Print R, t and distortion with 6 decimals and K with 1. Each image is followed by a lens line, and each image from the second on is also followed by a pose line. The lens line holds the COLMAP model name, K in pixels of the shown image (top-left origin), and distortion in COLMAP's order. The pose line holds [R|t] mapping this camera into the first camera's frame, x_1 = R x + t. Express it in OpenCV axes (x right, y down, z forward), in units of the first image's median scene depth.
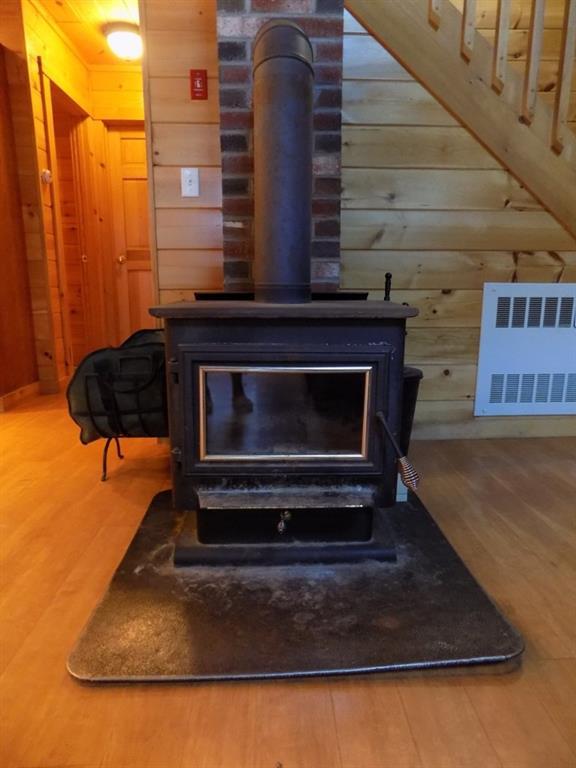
lens RADIAL K [[517.9, 0, 288.0], [0, 517.9, 384.0], [0, 0, 1]] dist [-0.067410, 0.076287]
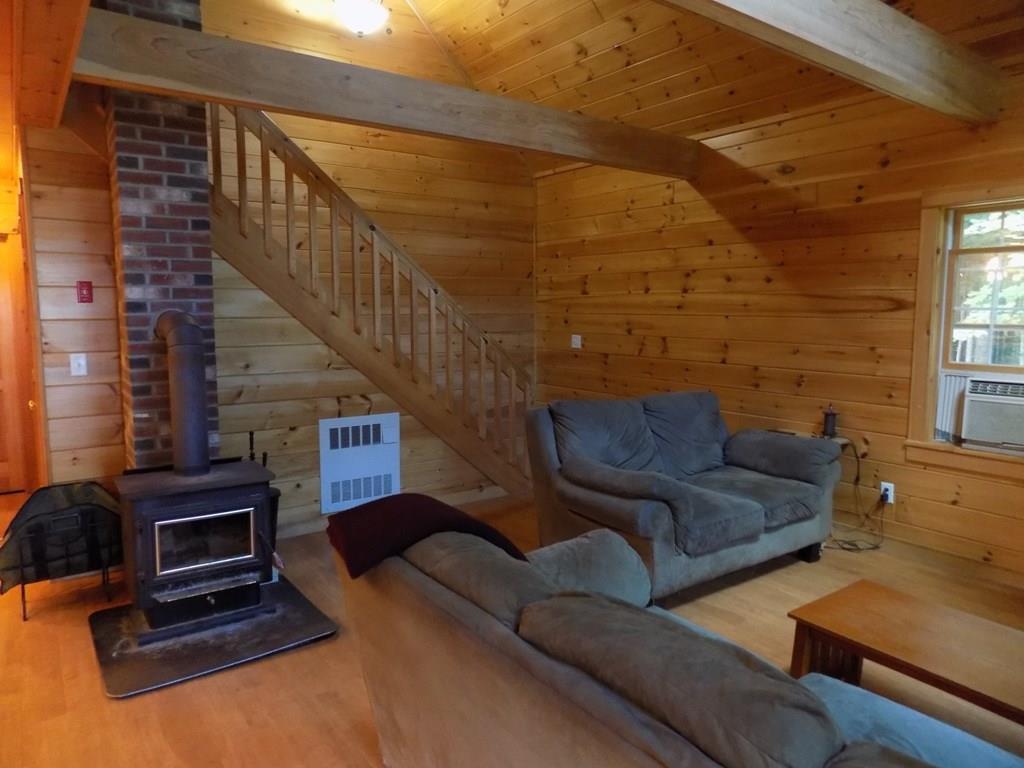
lens RADIAL K [[690.5, 0, 516.2], [0, 690.5, 383.8], [0, 0, 1]] dist [-0.067410, 0.076287]
pose [[0.827571, -0.058067, 0.558350, -0.305906], [0.111945, 0.991729, -0.062783, -0.160818], [-0.550087, 0.114462, 0.827226, -1.223362]]
